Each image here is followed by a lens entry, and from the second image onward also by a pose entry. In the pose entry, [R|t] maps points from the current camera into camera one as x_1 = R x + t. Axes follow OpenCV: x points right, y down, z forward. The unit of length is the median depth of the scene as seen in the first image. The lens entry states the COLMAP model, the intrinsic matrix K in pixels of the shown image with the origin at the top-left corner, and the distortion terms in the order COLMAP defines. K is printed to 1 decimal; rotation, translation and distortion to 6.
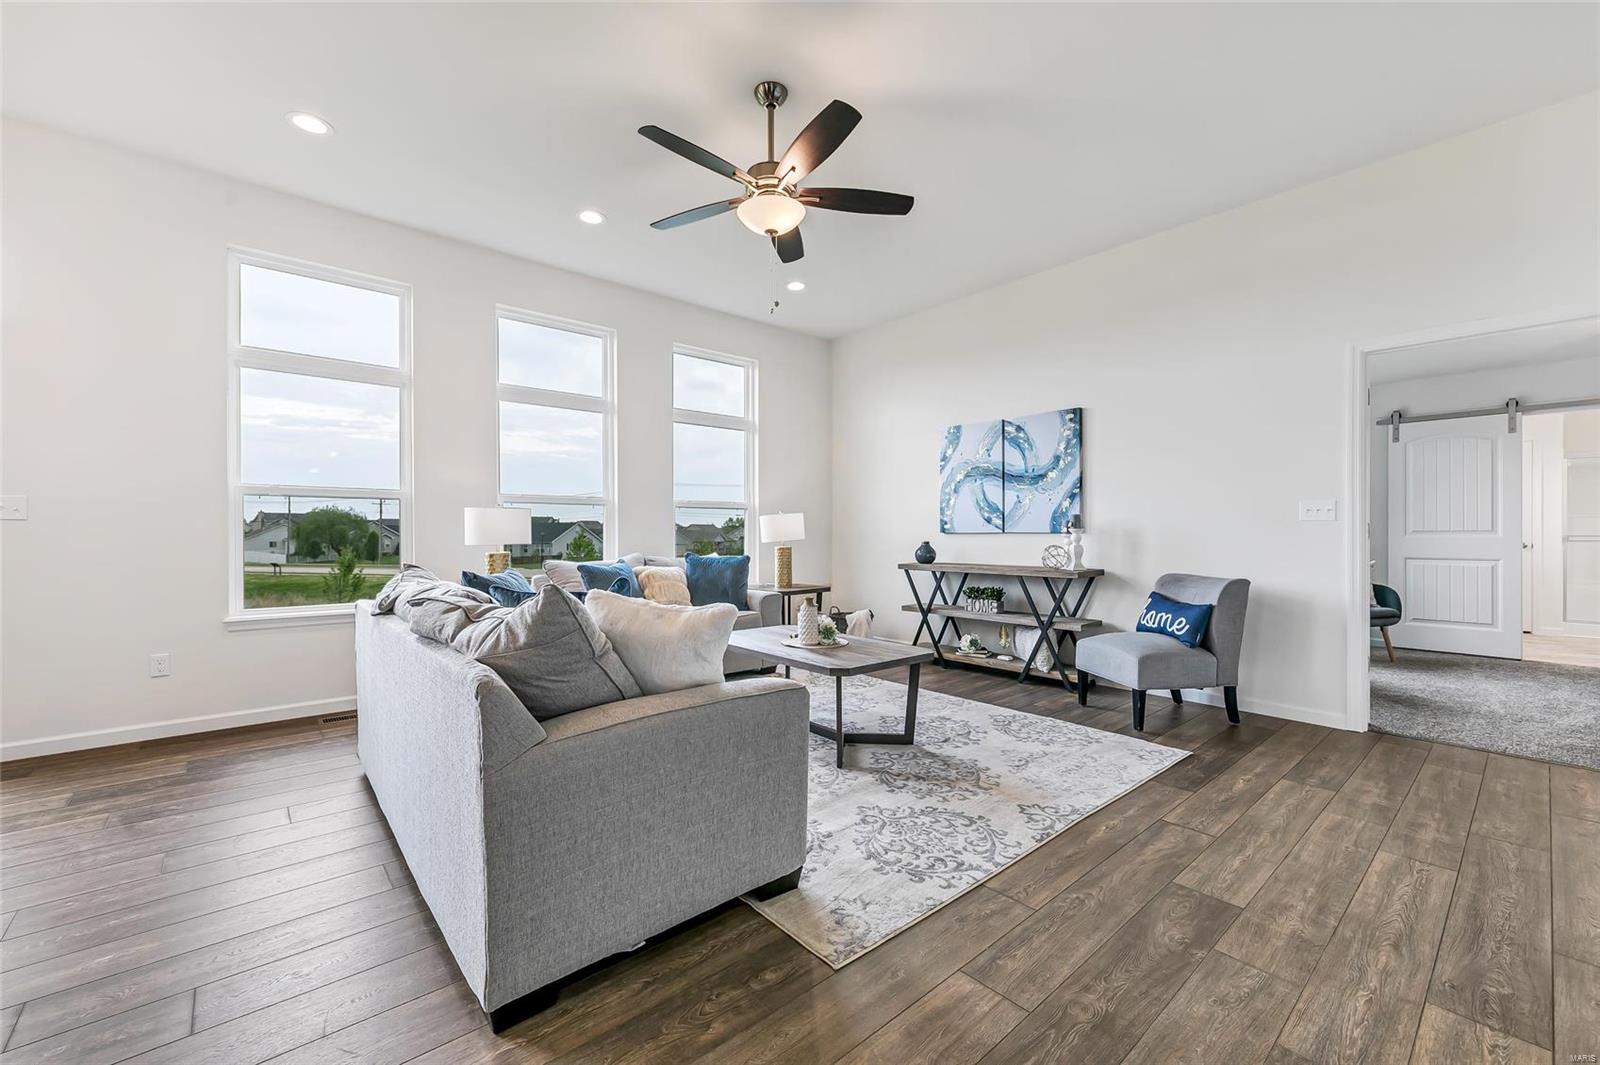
lens RADIAL K [[650.2, 0, 792.0], [0, 650.2, 536.0], [0, 0, 1]] dist [0.000407, -0.000094]
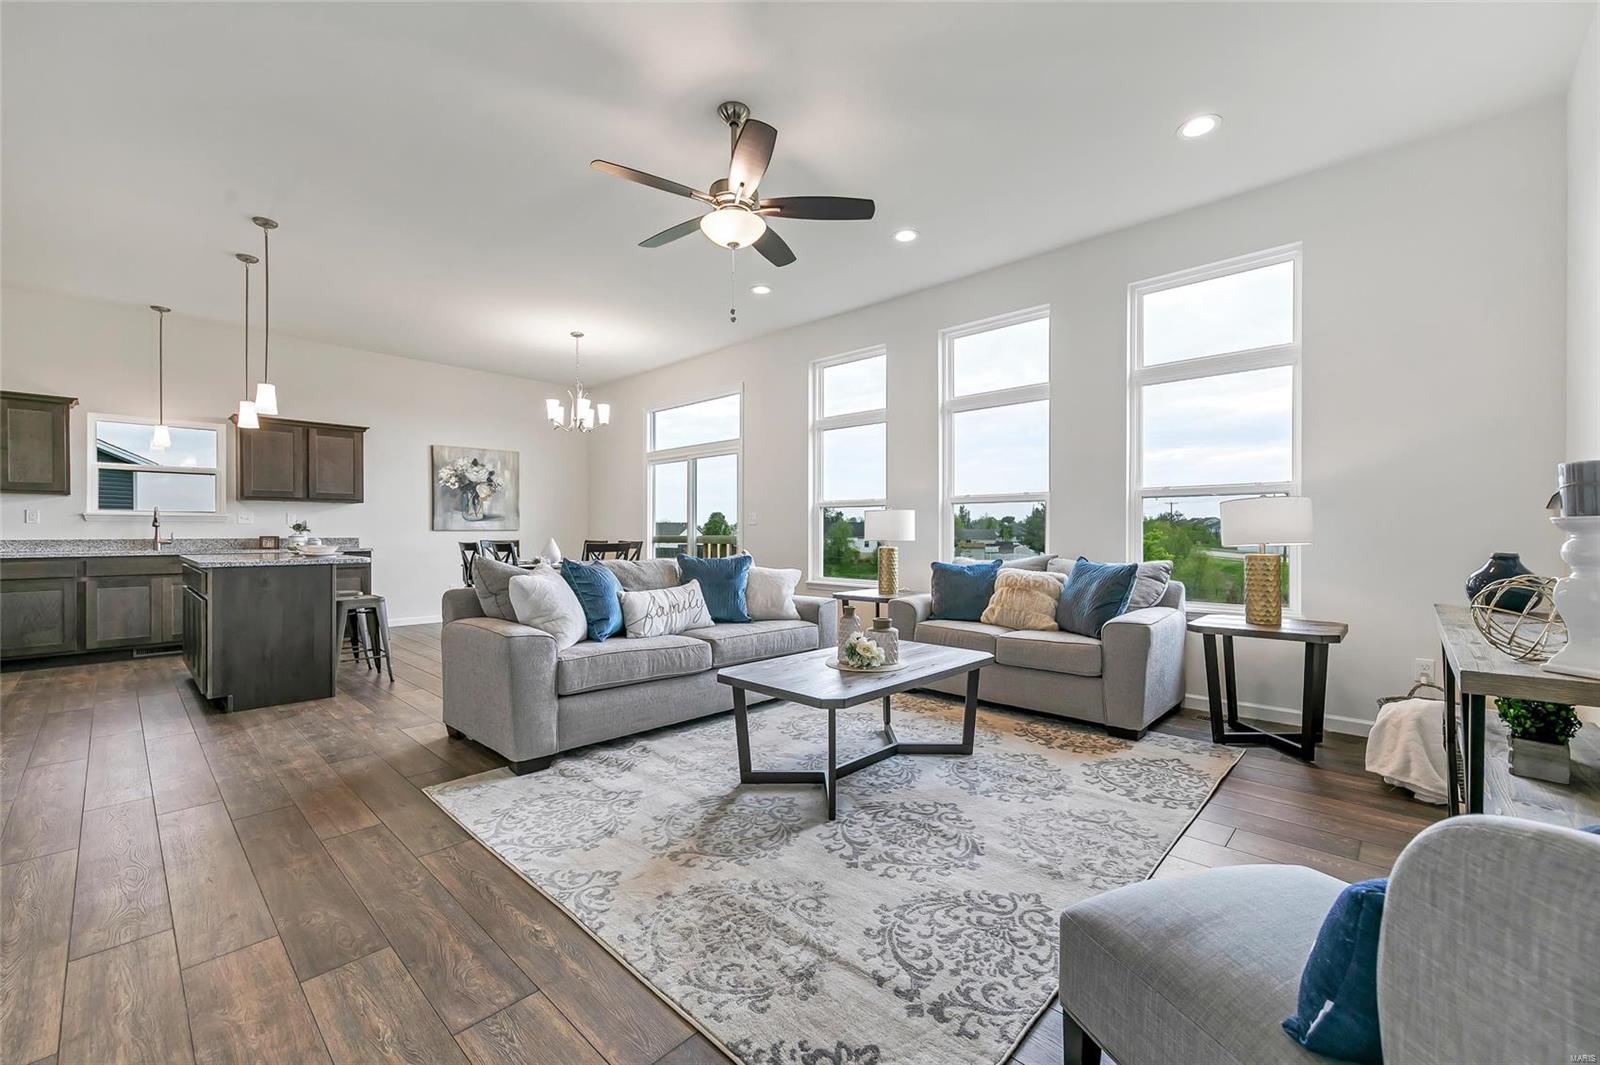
lens RADIAL K [[650.2, 0, 791.9], [0, 650.2, 532.7], [0, 0, 1]] dist [0.000407, -0.000094]
pose [[0.089574, 0.000900, -0.995980, 0.613149], [-0.003838, 0.999992, 0.000558, -0.001546], [0.995973, 0.003773, 0.089576, 0.602028]]
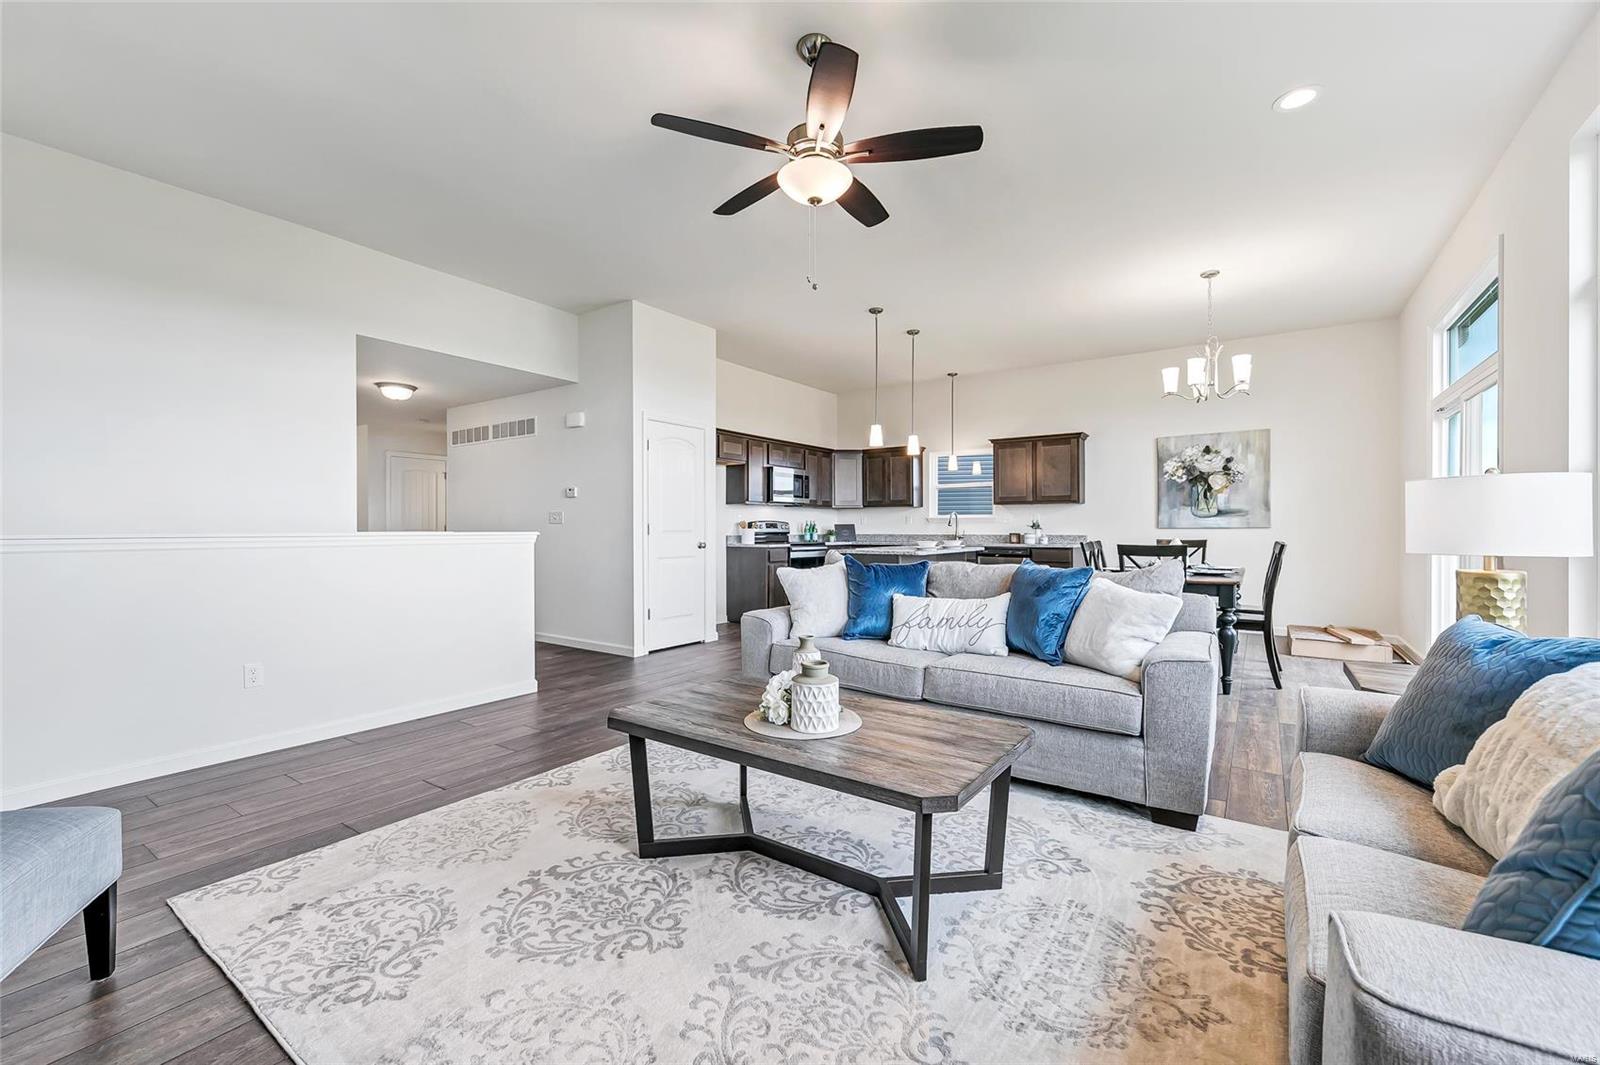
lens RADIAL K [[650.2, 0, 802.2], [0, 650.2, 530.9], [0, 0, 1]] dist [0.000407, -0.000094]
pose [[-0.969444, 0.001885, -0.245304, 0.127604], [0.000209, 0.999976, 0.006860, -0.006315], [0.245311, 0.006599, -0.969422, 1.126944]]
